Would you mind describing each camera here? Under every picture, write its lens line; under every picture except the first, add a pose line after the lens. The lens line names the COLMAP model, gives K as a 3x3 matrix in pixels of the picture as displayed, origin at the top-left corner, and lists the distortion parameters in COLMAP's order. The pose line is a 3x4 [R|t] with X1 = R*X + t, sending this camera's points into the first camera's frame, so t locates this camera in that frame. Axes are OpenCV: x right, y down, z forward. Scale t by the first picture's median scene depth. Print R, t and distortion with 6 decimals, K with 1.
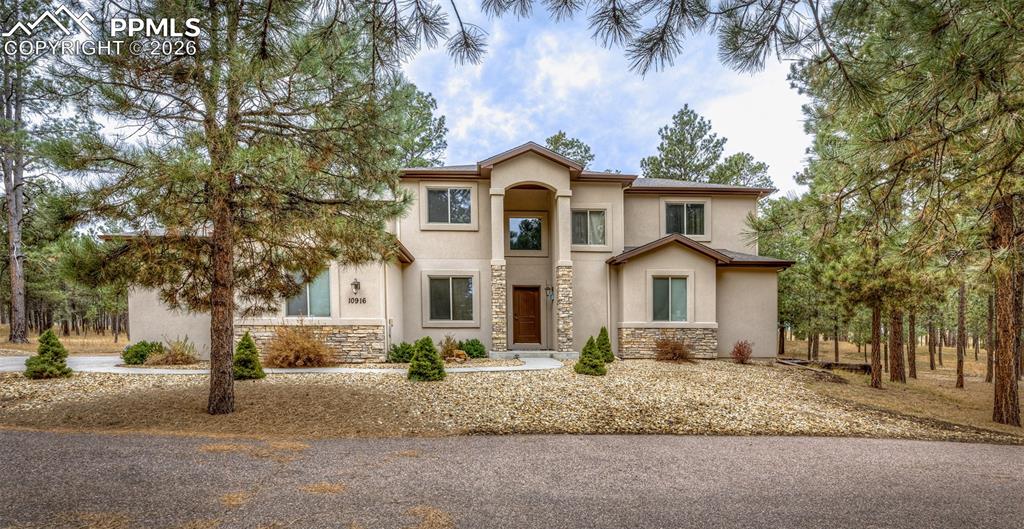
lens RADIAL K [[512.6, 0, 514.4], [0, 512.6, 354.1], [0, 0, 1]] dist [-0.002059, -0.000249]
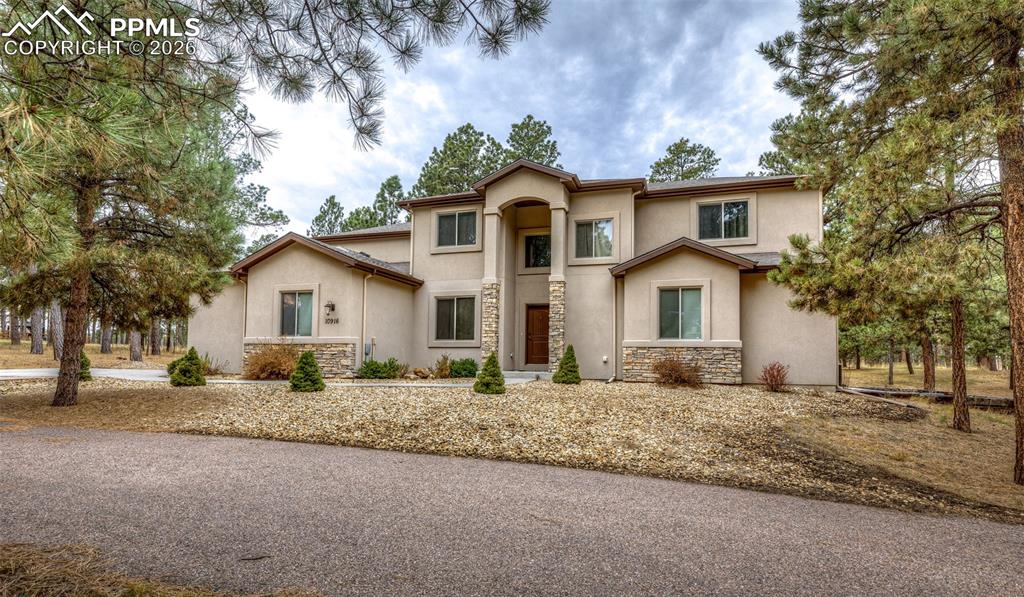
lens RADIAL K [[540.9, 0, 511.6], [0, 540.9, 347.0], [0, 0, 1]] dist [0.018318, 0.000346]
pose [[0.932102, -0.002741, -0.362186, 0.368656], [-0.021326, 0.997821, -0.062435, 0.012103], [0.361568, 0.065920, 0.930013, 0.047617]]
